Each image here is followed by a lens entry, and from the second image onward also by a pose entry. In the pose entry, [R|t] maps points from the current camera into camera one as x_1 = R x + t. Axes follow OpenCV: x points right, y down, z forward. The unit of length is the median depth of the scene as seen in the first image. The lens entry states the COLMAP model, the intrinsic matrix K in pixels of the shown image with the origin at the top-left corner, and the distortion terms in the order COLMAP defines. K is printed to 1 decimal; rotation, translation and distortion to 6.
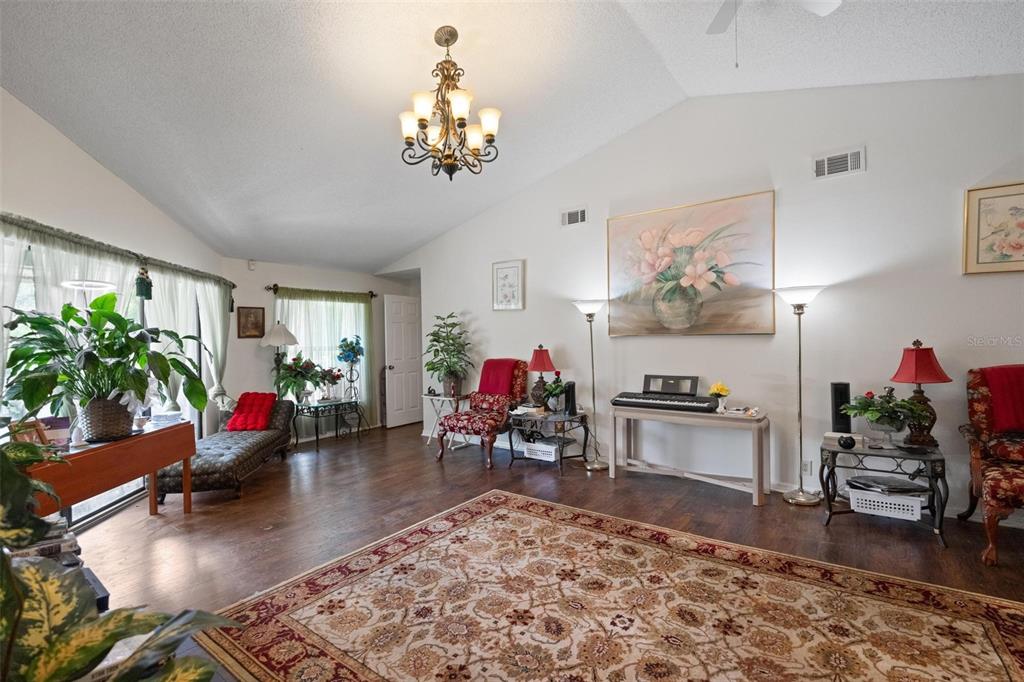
lens RADIAL K [[461.8, 0, 509.4], [0, 461.8, 342.0], [0, 0, 1]] dist [0.000840, -0.000327]
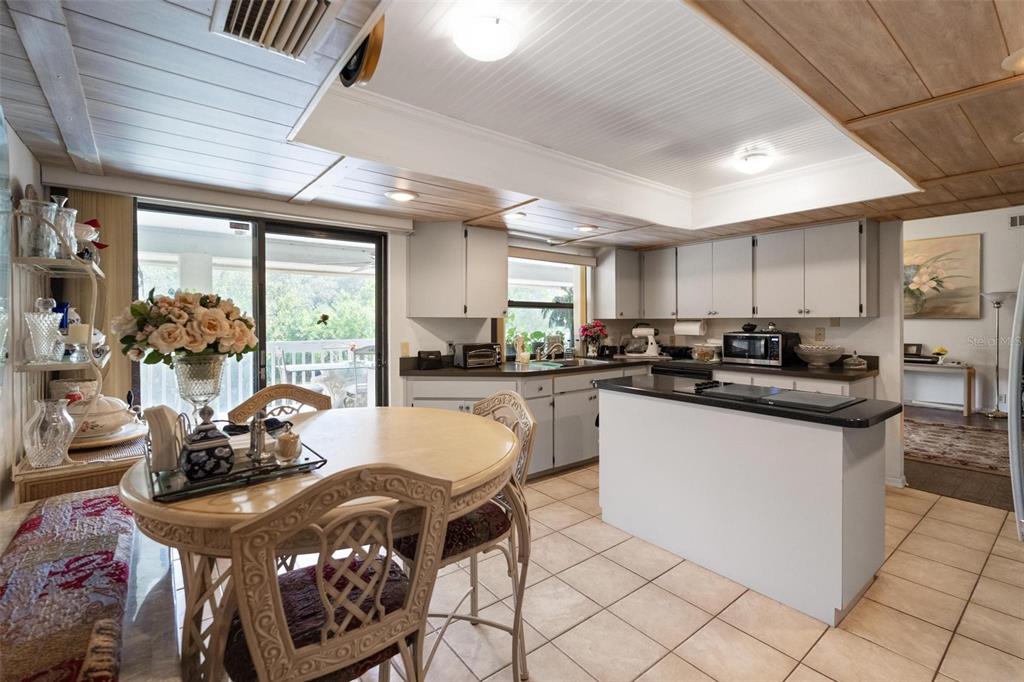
lens RADIAL K [[461.8, 0, 512.9], [0, 461.8, 317.5], [0, 0, 1]] dist [0.000840, -0.000327]
pose [[0.964822, 0.012028, -0.262629, -0.590626], [-0.015801, 0.999800, -0.012258, 0.024284], [0.262429, 0.015977, 0.964819, -1.012394]]
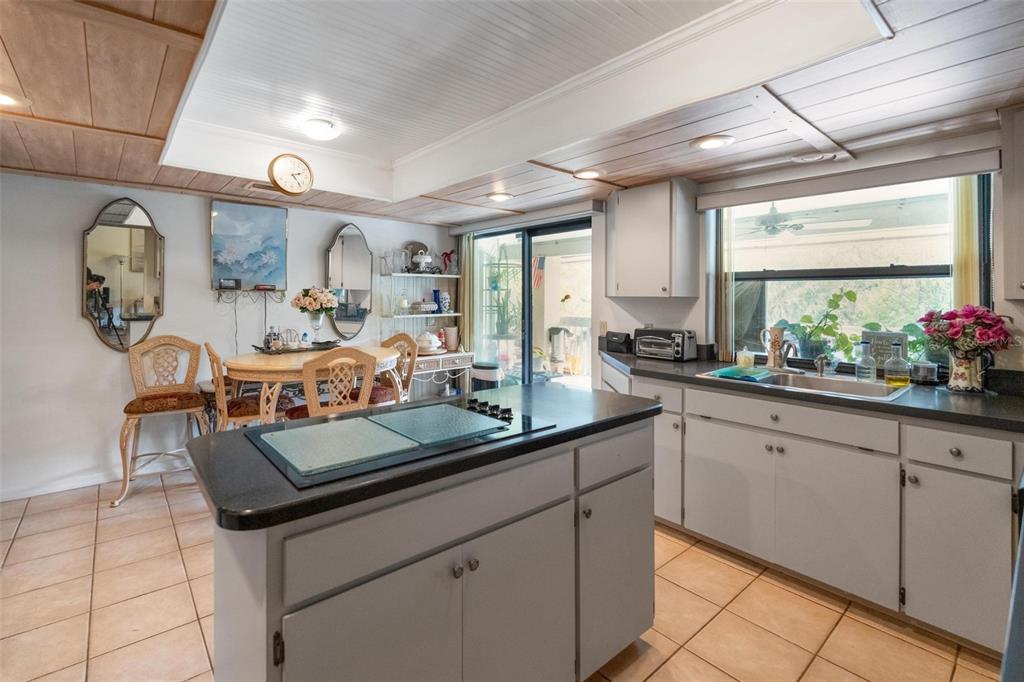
lens RADIAL K [[461.8, 0, 499.2], [0, 461.8, 294.5], [0, 0, 1]] dist [0.000840, -0.000327]
pose [[-0.234584, 0.005423, -0.972081, 0.444261], [-0.014371, 0.999856, 0.009046, -0.012069], [0.971990, 0.016092, -0.234472, 0.757053]]
